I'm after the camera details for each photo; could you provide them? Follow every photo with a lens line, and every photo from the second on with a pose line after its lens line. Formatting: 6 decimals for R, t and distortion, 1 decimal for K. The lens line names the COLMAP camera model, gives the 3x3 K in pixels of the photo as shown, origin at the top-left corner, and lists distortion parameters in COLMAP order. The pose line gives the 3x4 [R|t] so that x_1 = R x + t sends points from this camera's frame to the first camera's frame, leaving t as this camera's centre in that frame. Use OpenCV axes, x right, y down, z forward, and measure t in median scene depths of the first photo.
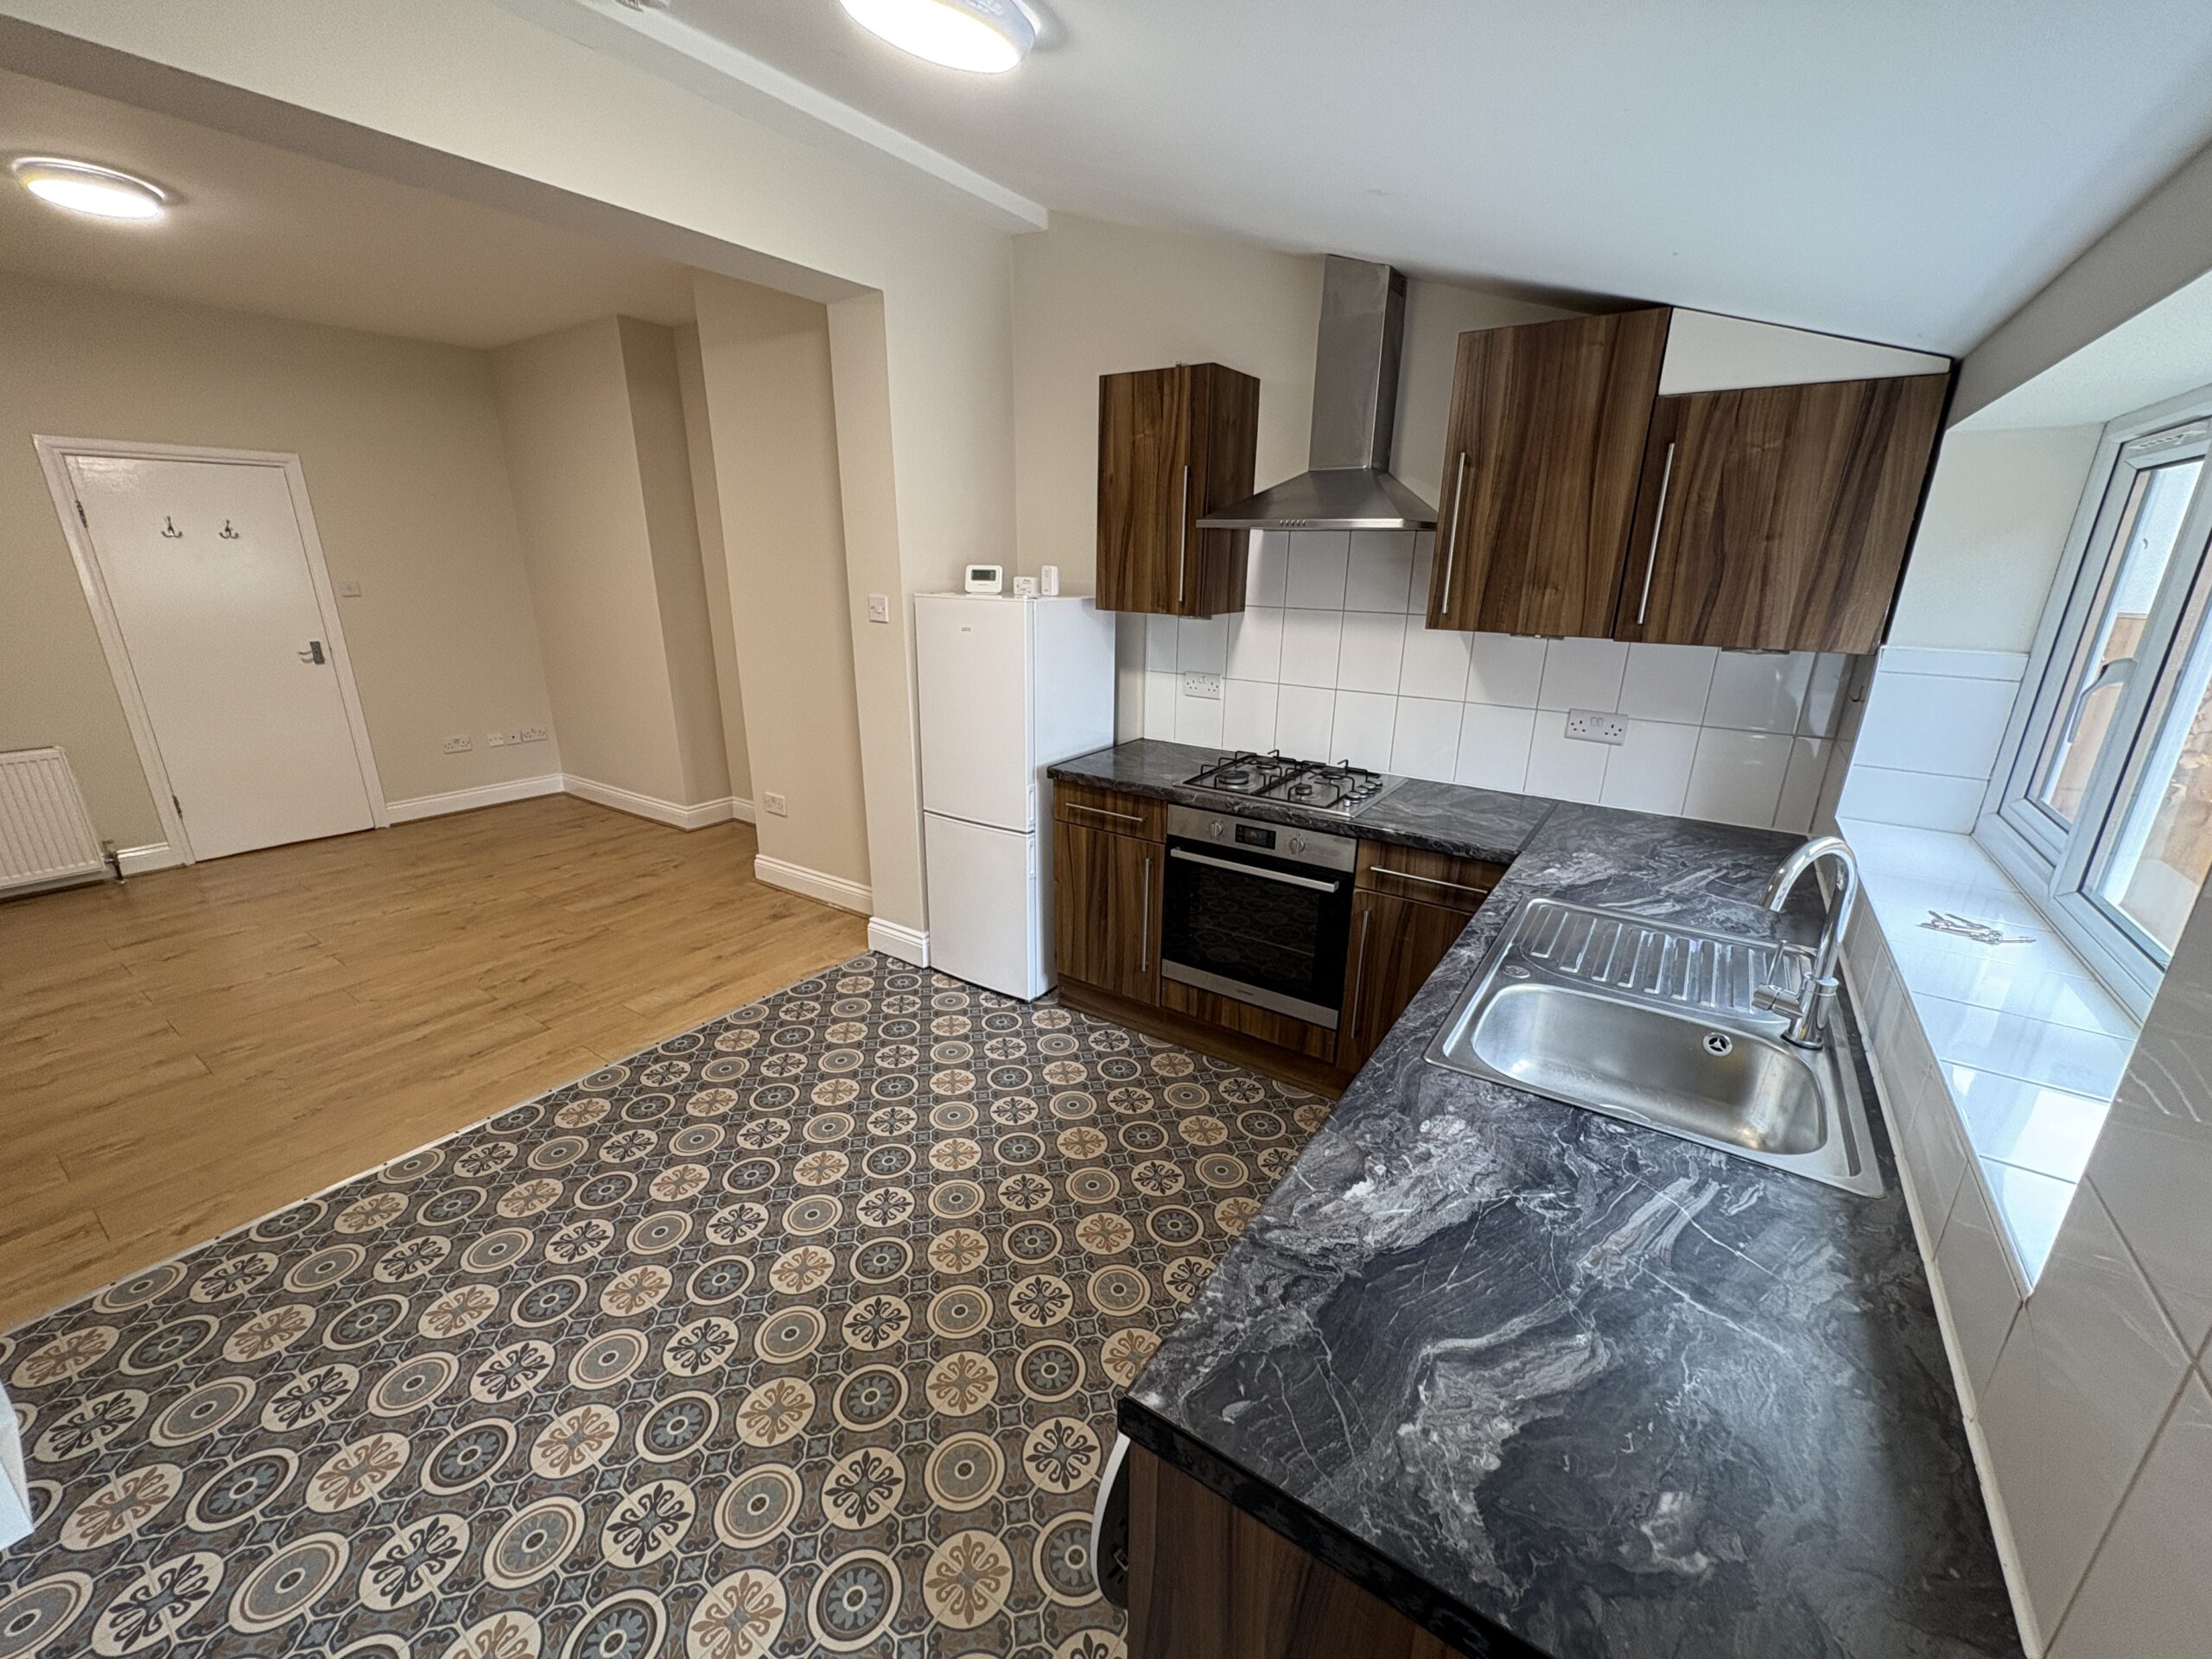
lens RADIAL K [[878.8, 0, 1106.7], [0, 878.8, 830.9], [0, 0, 1]] dist [0.000136, 0.000425]
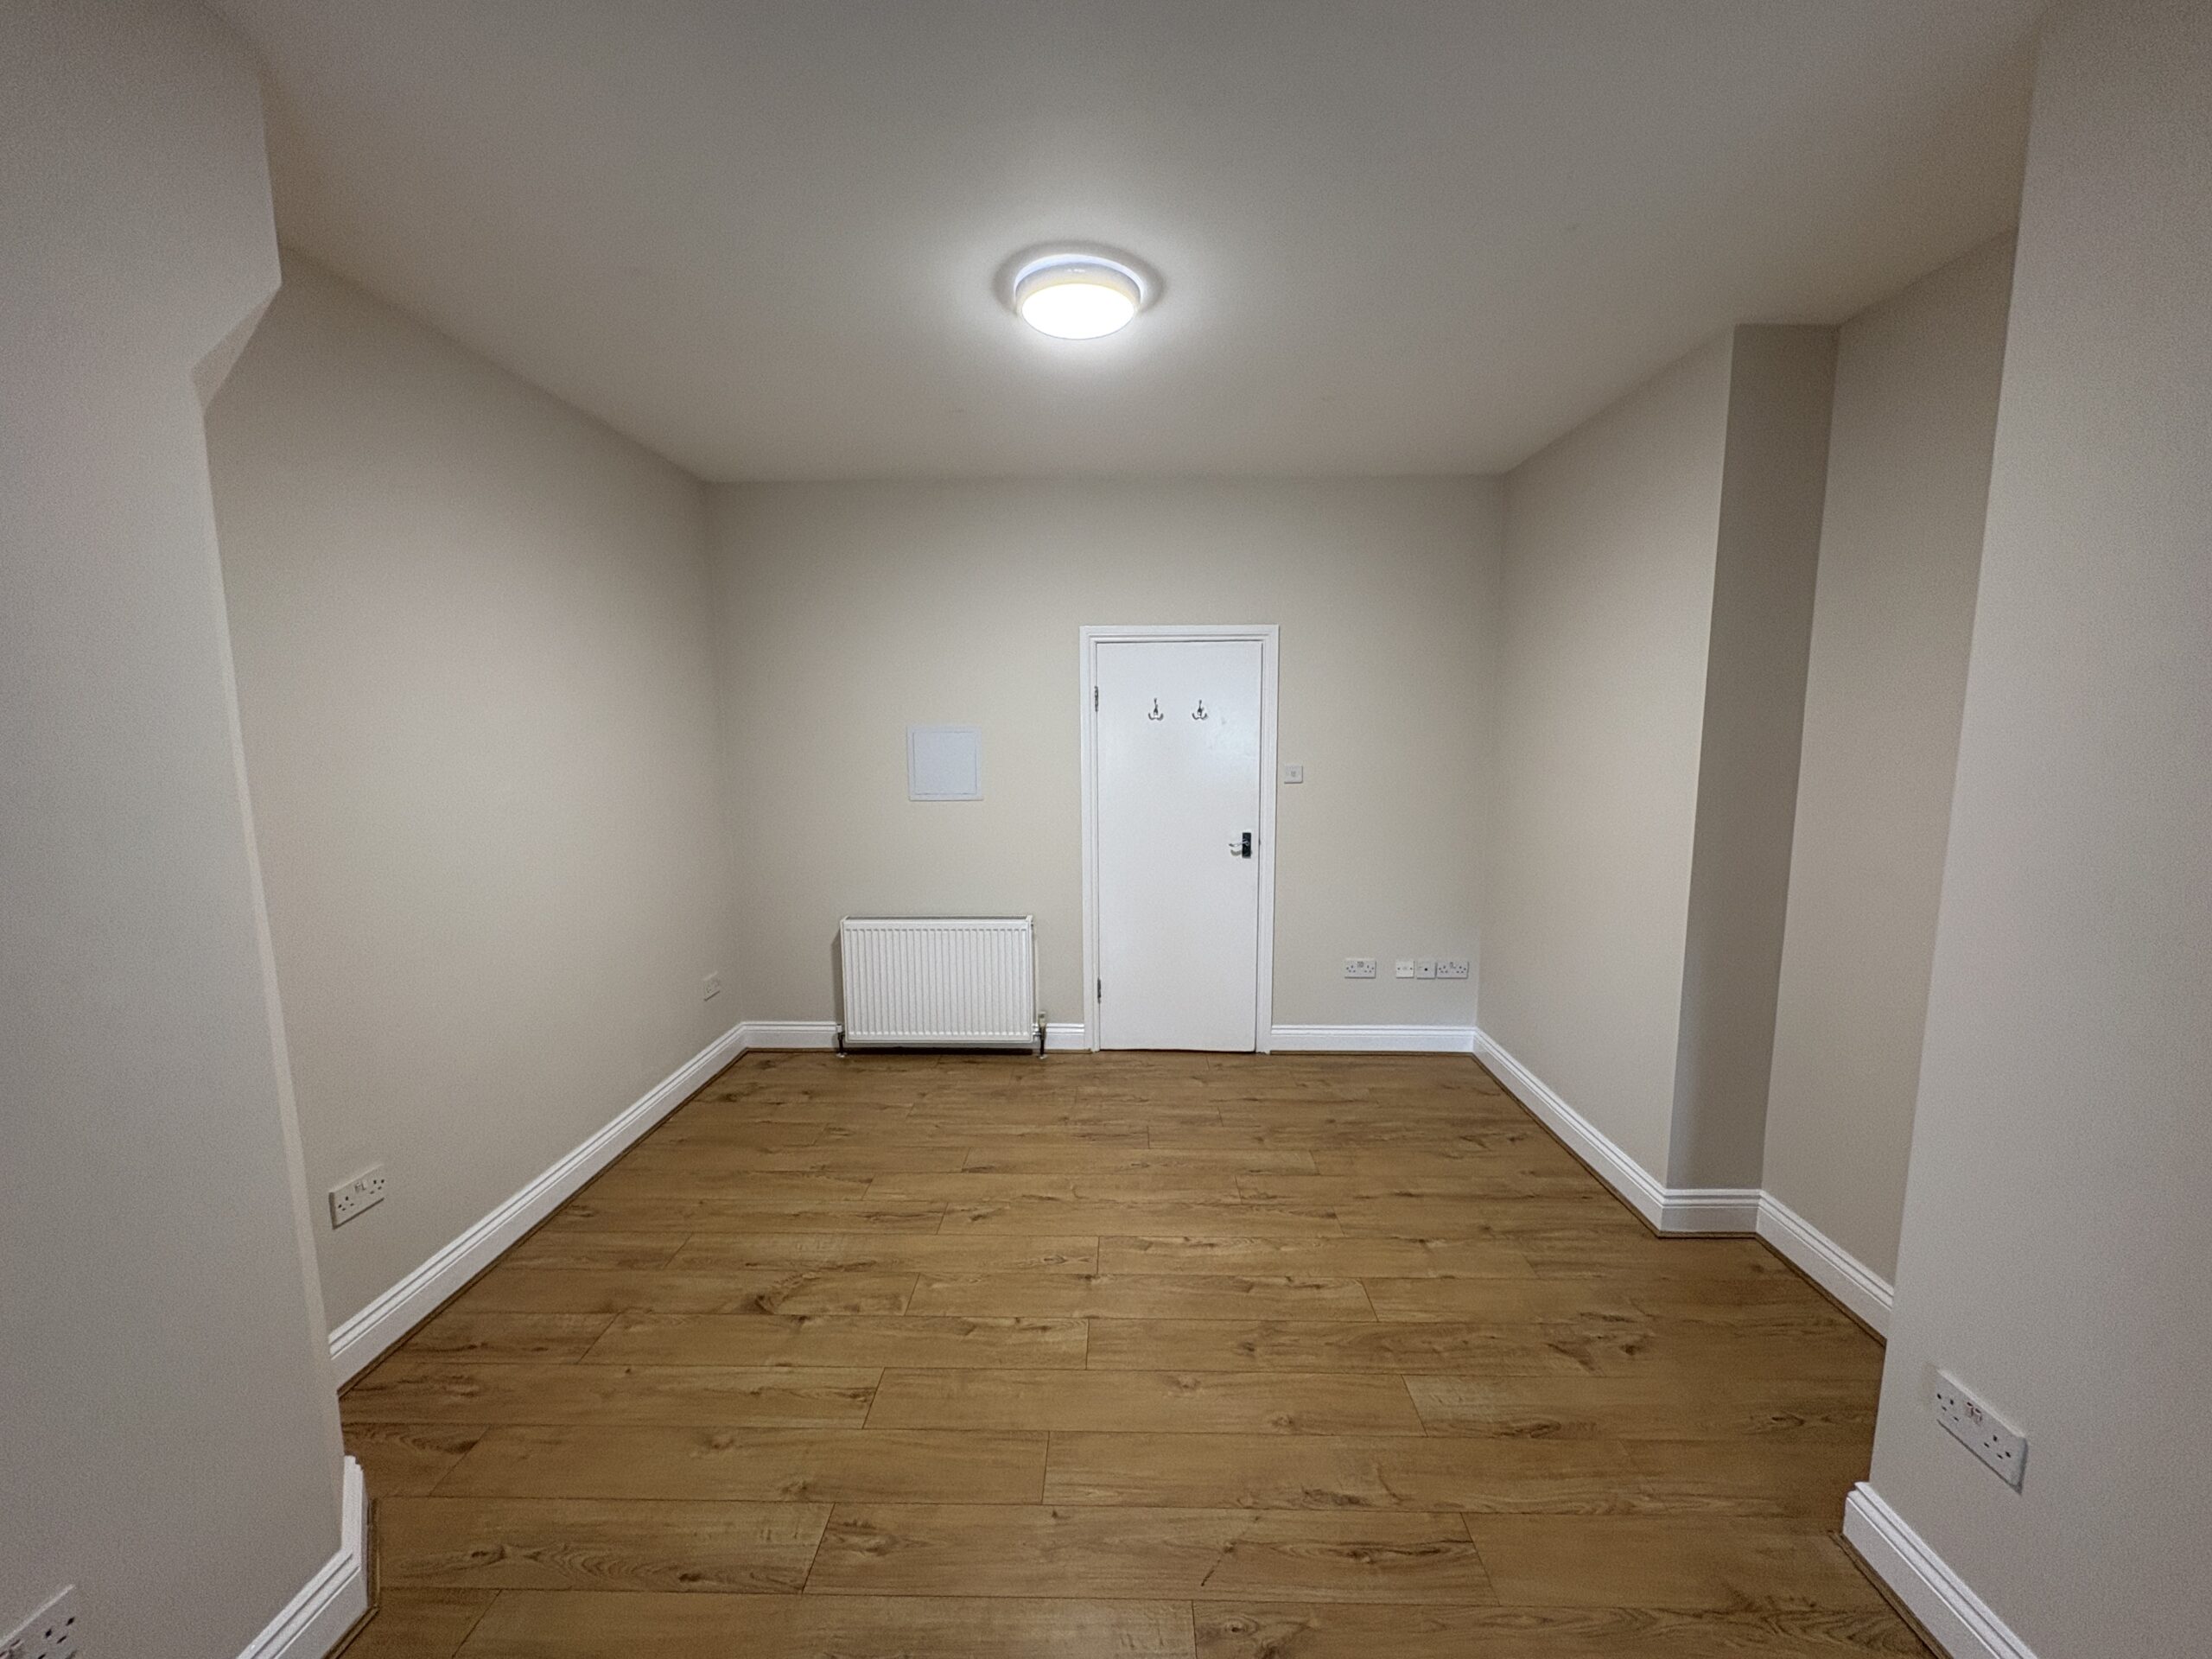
lens RADIAL K [[878.8, 0, 1109.6], [0, 878.8, 825.7], [0, 0, 1]] dist [0.000136, 0.000425]
pose [[0.553889, 0.090671, -0.827639, -0.418925], [-0.242077, 0.968646, -0.055889, -0.225869], [0.796622, 0.231309, 0.558471, 0.656121]]
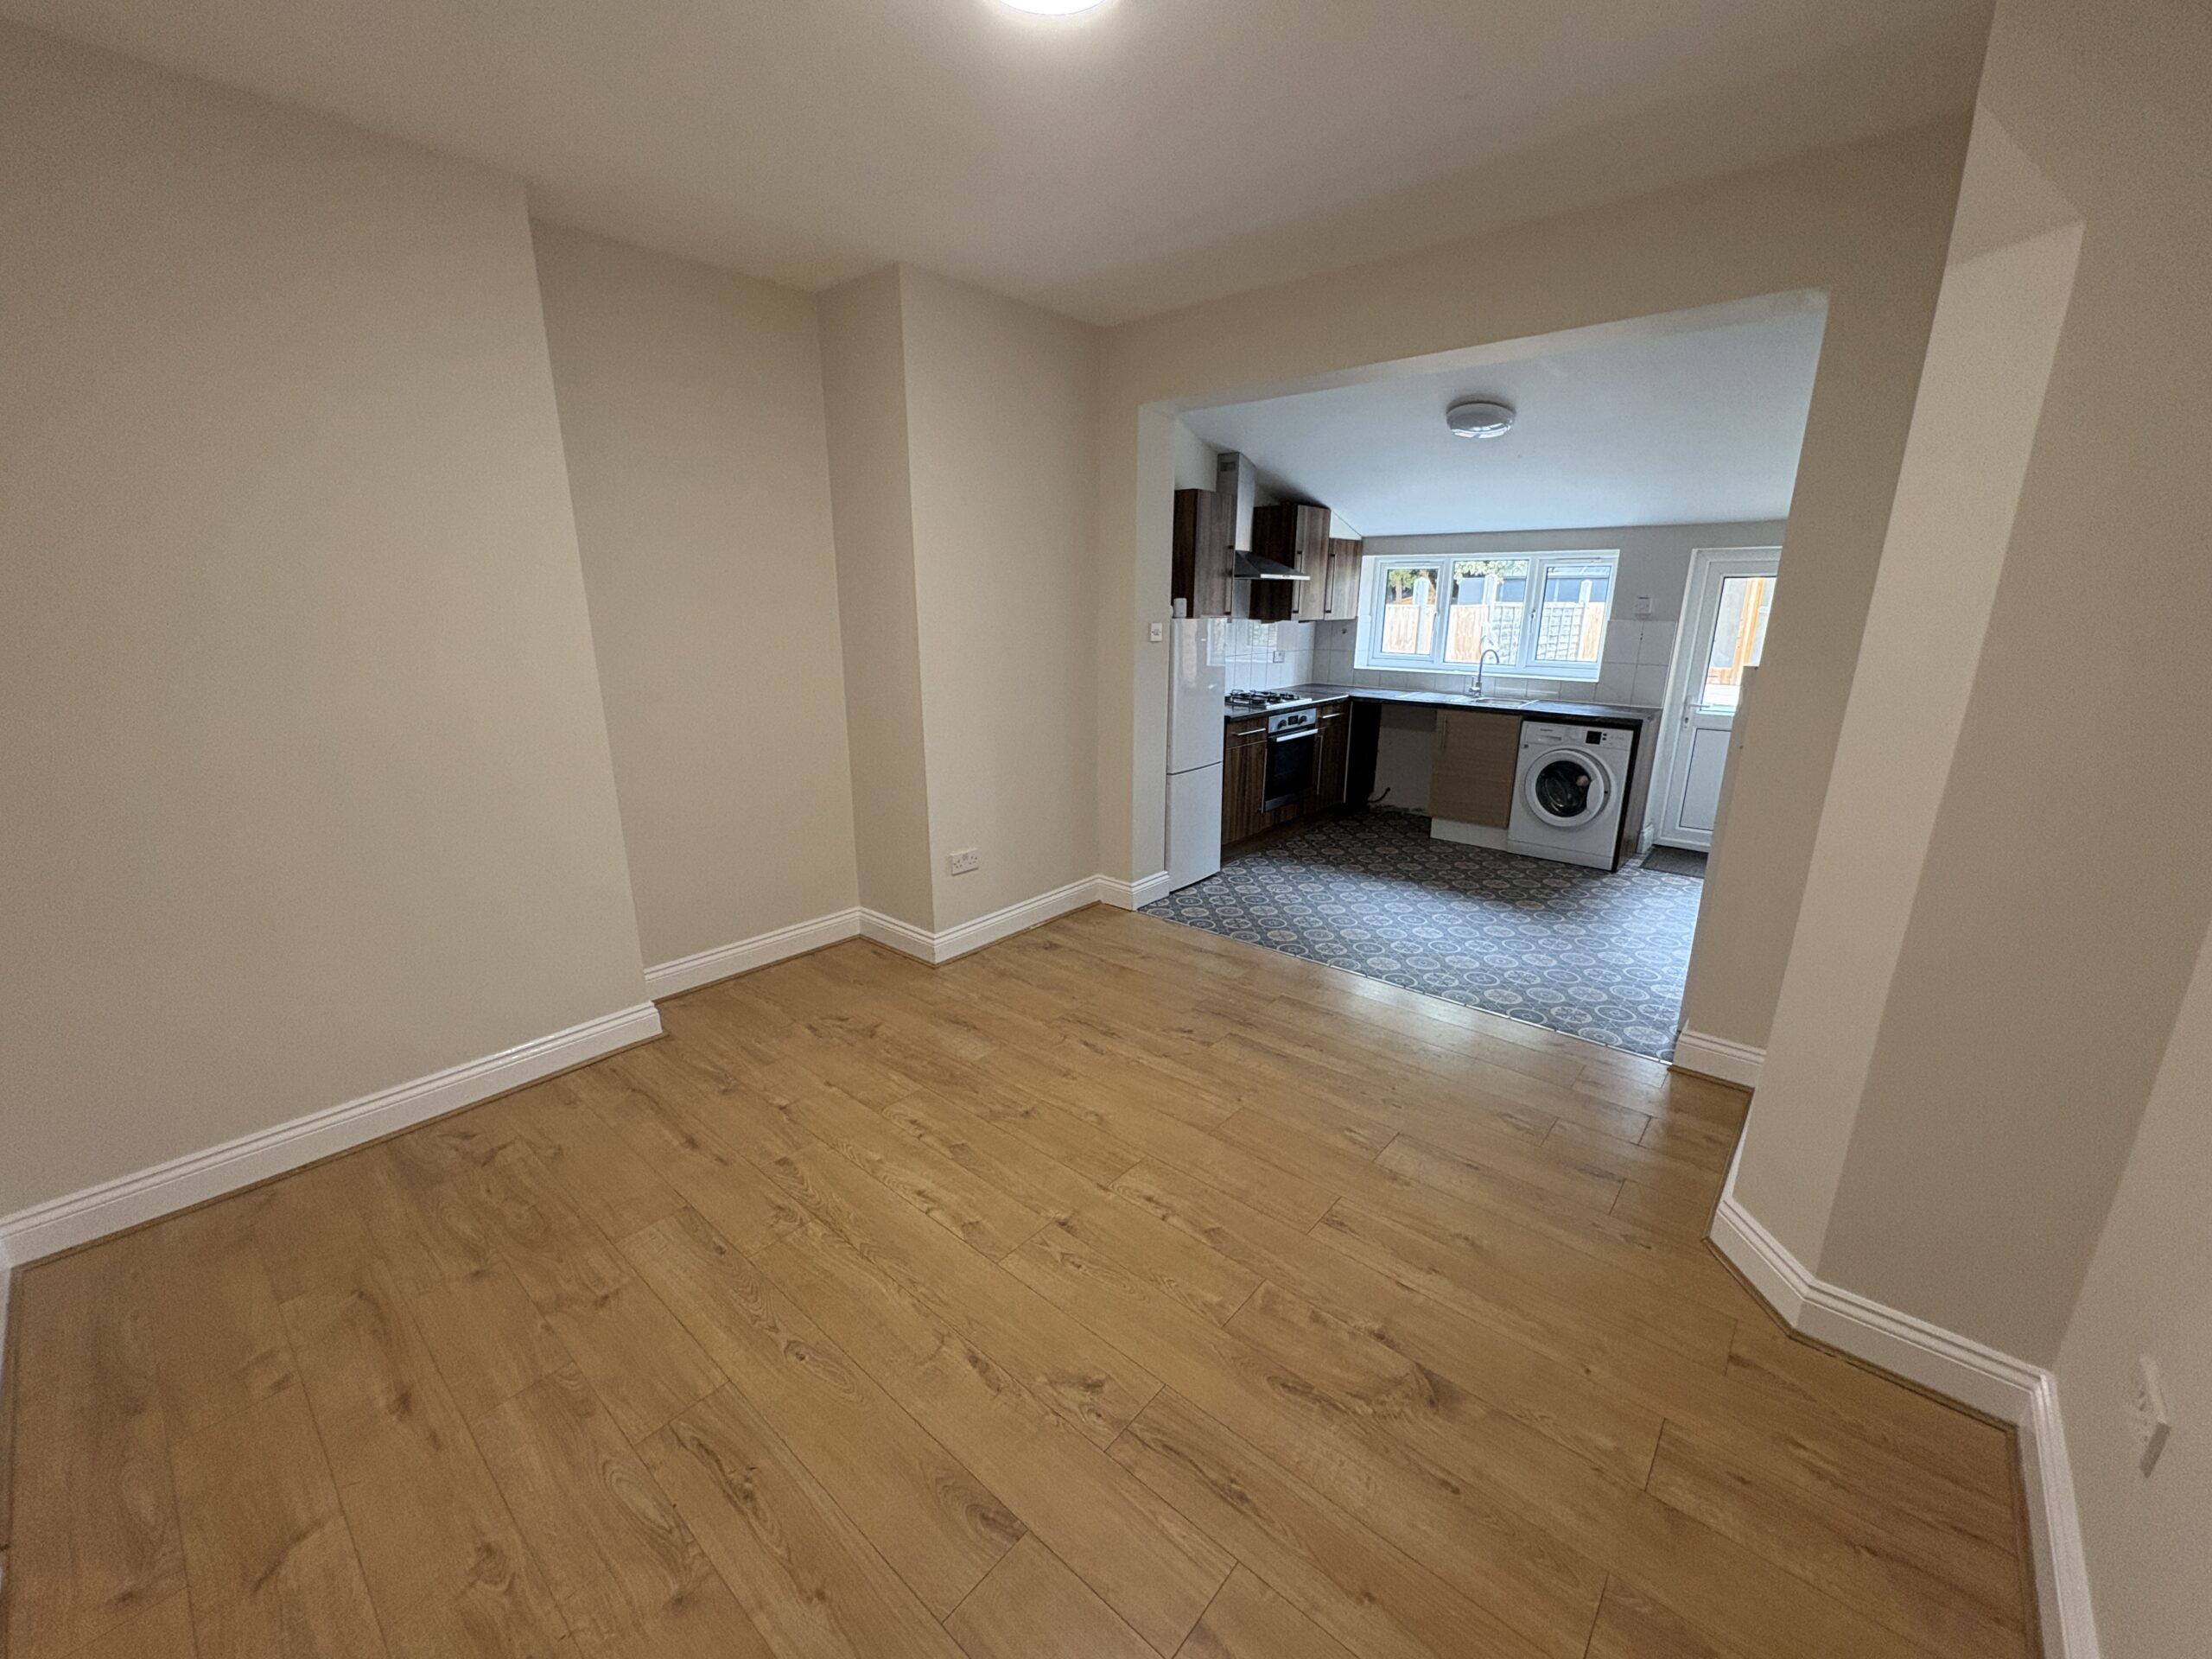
lens RADIAL K [[878.8, 0, 1111.6], [0, 878.8, 828.4], [0, 0, 1]] dist [0.000136, 0.000425]
pose [[0.105322, -0.266502, 0.958063, -1.733077], [0.298218, 0.927544, 0.225229, -0.314626], [-0.948669, 0.261990, 0.177167, 0.959332]]
